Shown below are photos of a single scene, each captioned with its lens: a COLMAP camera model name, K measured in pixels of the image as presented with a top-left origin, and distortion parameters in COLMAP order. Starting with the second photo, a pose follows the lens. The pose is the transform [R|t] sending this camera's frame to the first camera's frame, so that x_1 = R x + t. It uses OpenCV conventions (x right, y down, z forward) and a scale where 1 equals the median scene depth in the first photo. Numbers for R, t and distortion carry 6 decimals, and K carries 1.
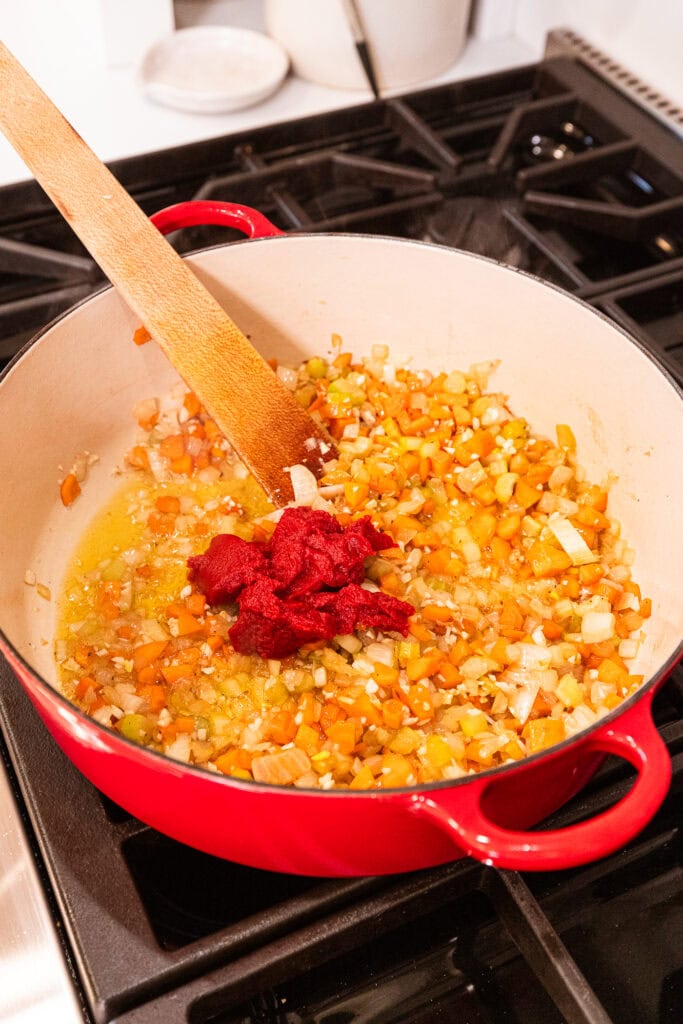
lens RADIAL K [[1112.0, 0, 303.6], [0, 1112.0, 513.2], [0, 0, 1]] dist [0.015354, 0.000000]
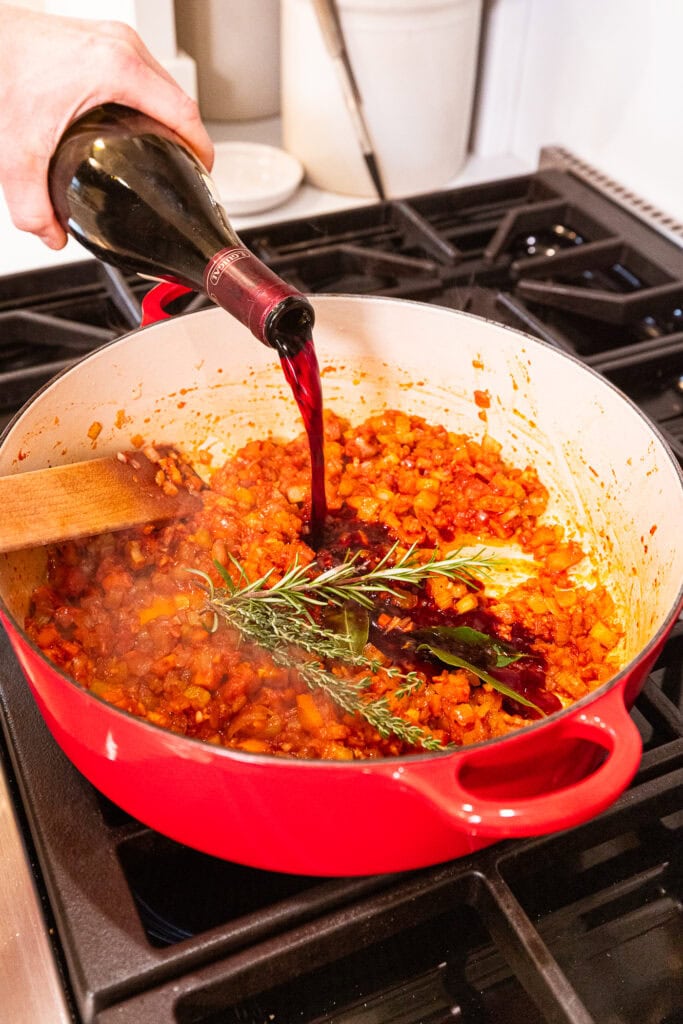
lens RADIAL K [[1103.0, 0, 300.8], [0, 1103.0, 472.2], [0, 0, 1]] dist [0.019392, 0.000000]
pose [[0.999690, 0.014068, -0.020551, 0.017629], [-0.017033, 0.988220, -0.152086, 0.087725], [0.018169, 0.152389, 0.988154, -0.044950]]
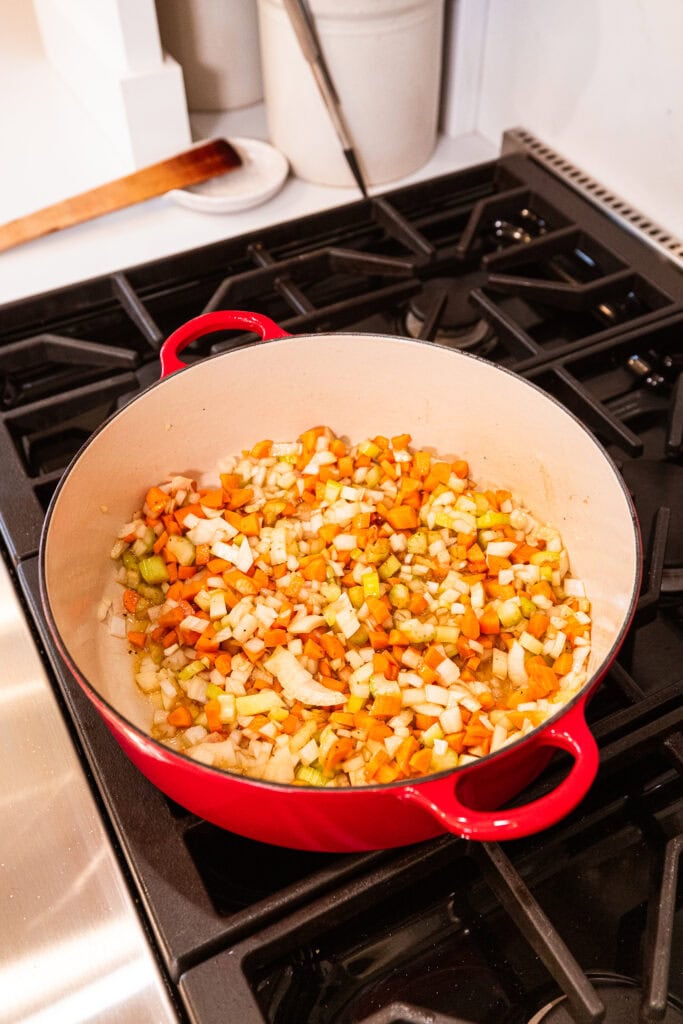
lens RADIAL K [[994.0, 0, 341.4], [0, 994.0, 514.8], [0, 0, 1]] dist [0.017594, 0.000000]
pose [[0.998674, -0.049119, 0.015385, 0.013381], [0.049180, 0.998783, -0.003591, -0.043991], [-0.015190, 0.004343, 0.999875, -0.113189]]
